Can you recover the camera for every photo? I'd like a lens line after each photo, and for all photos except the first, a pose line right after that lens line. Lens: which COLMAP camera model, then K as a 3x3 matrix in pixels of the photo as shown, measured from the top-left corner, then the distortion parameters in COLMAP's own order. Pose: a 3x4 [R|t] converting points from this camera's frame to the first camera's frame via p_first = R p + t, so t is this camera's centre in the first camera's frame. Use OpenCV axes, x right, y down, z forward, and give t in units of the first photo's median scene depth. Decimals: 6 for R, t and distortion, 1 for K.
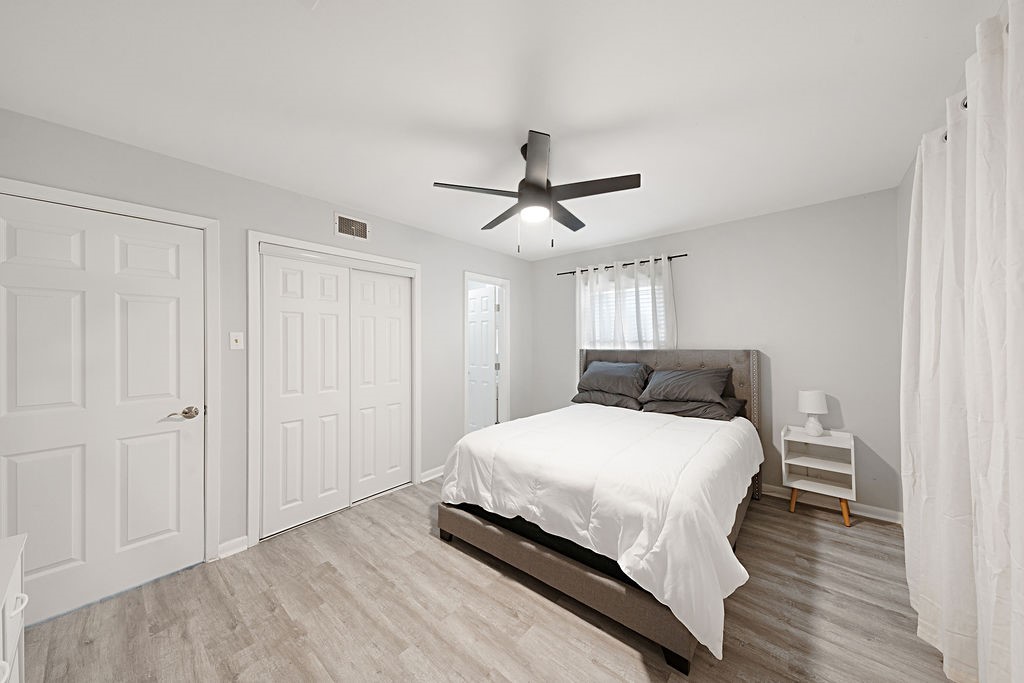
lens RADIAL K [[349.3, 0, 519.8], [0, 349.3, 337.1], [0, 0, 1]] dist [0.008383, -0.002427]
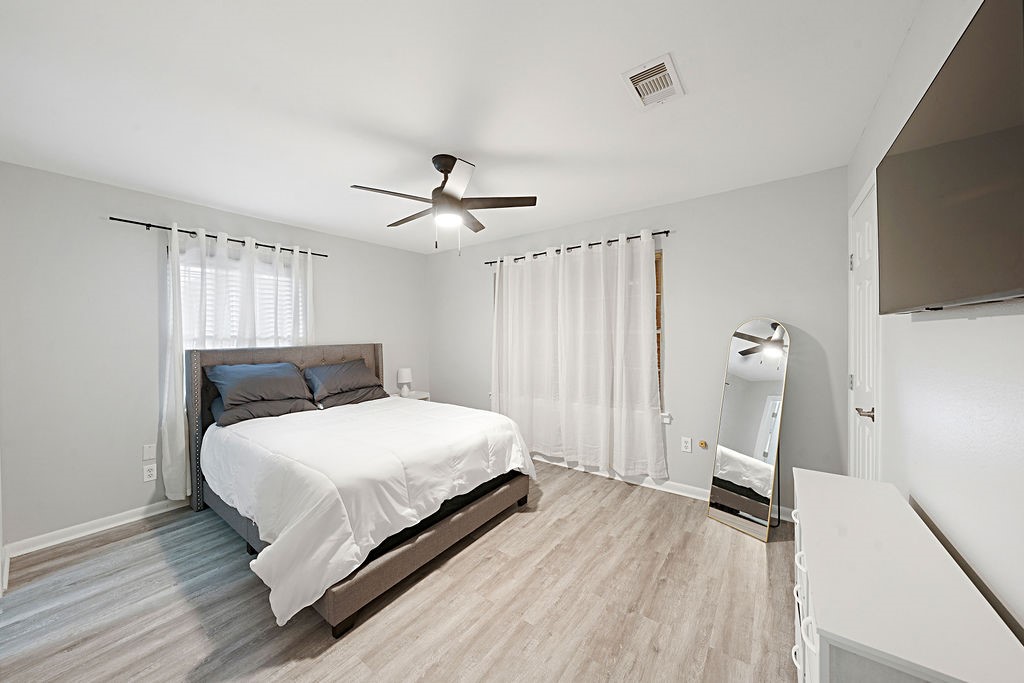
lens RADIAL K [[349.3, 0, 517.9], [0, 349.3, 338.6], [0, 0, 1]] dist [0.008383, -0.002427]
pose [[-0.066082, -0.008168, 0.997781, -1.039452], [-0.002708, 0.999964, 0.008007, 0.009107], [-0.997811, -0.002173, -0.066101, 0.821949]]
